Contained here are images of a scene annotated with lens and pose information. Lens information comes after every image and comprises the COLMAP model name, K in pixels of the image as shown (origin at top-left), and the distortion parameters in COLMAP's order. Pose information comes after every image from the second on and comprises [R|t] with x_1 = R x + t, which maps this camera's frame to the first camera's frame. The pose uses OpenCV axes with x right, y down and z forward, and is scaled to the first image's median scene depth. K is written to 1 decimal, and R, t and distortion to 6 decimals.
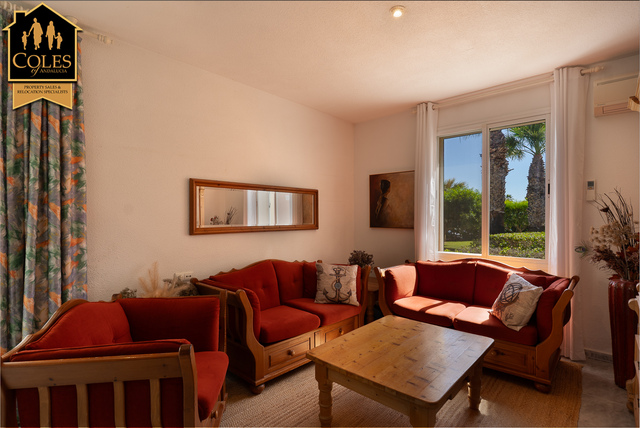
lens RADIAL K [[327.1, 0, 320.0], [0, 327.1, 214.0], [0, 0, 1]] dist [0.001360, 0.000175]
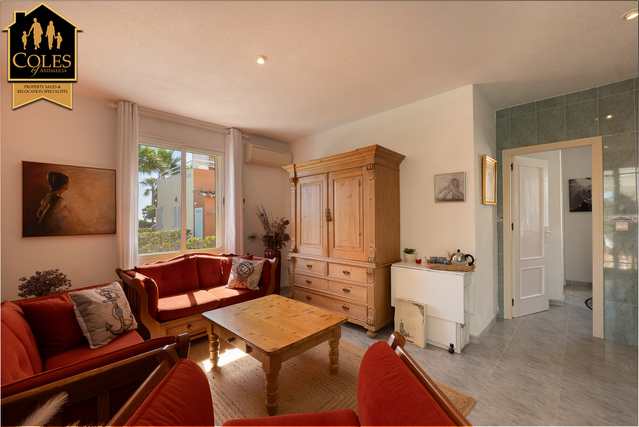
lens RADIAL K [[269.2, 0, 319.5], [0, 269.2, 213.5], [0, 0, 1]] dist [-0.002322, -0.000566]
pose [[0.020458, 0.013711, 0.999697, -0.489026], [0.002610, 0.999902, -0.013767, 0.000189], [-0.999787, 0.002891, 0.020420, 0.453717]]
